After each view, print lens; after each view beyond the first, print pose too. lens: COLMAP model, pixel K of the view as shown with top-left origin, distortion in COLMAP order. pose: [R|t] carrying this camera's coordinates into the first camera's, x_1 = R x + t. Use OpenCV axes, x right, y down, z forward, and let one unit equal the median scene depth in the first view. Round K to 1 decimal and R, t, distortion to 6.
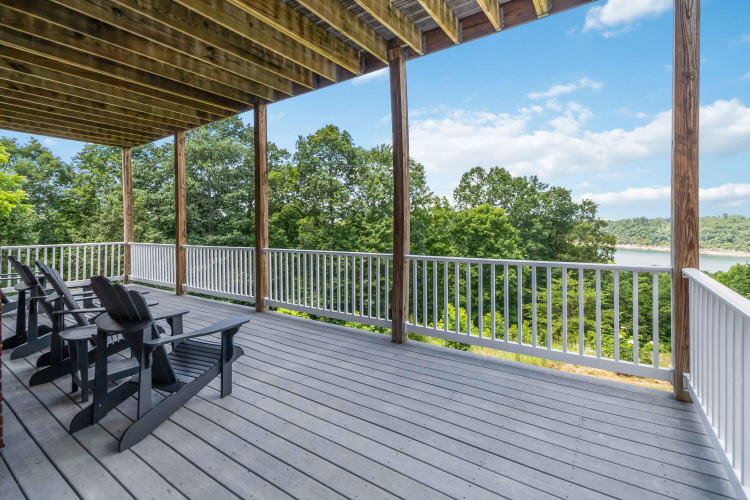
lens RADIAL K [[345.3, 0, 380.6], [0, 345.3, 230.4], [0, 0, 1]] dist [0.002576, 0.000302]
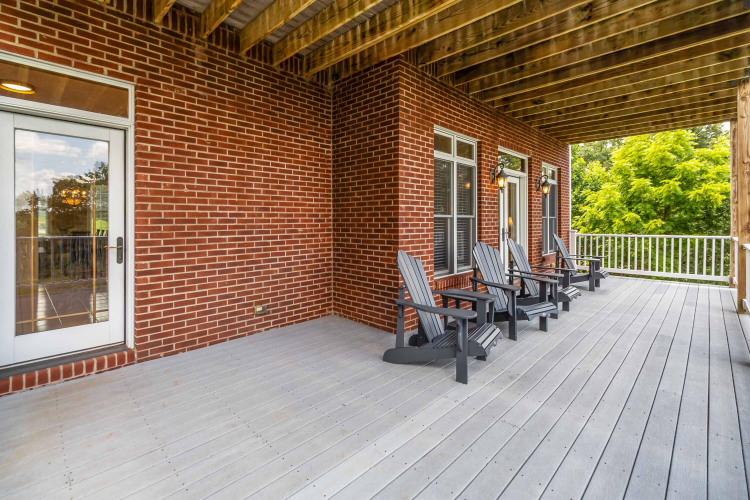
lens RADIAL K [[345.3, 0, 375.7], [0, 345.3, 223.0], [0, 0, 1]] dist [0.002576, 0.000302]
pose [[-0.170709, 0.014081, -0.985221, 0.310594], [-0.007020, 0.999855, 0.015507, -0.008405], [0.985297, 0.009563, -0.170585, 0.462834]]
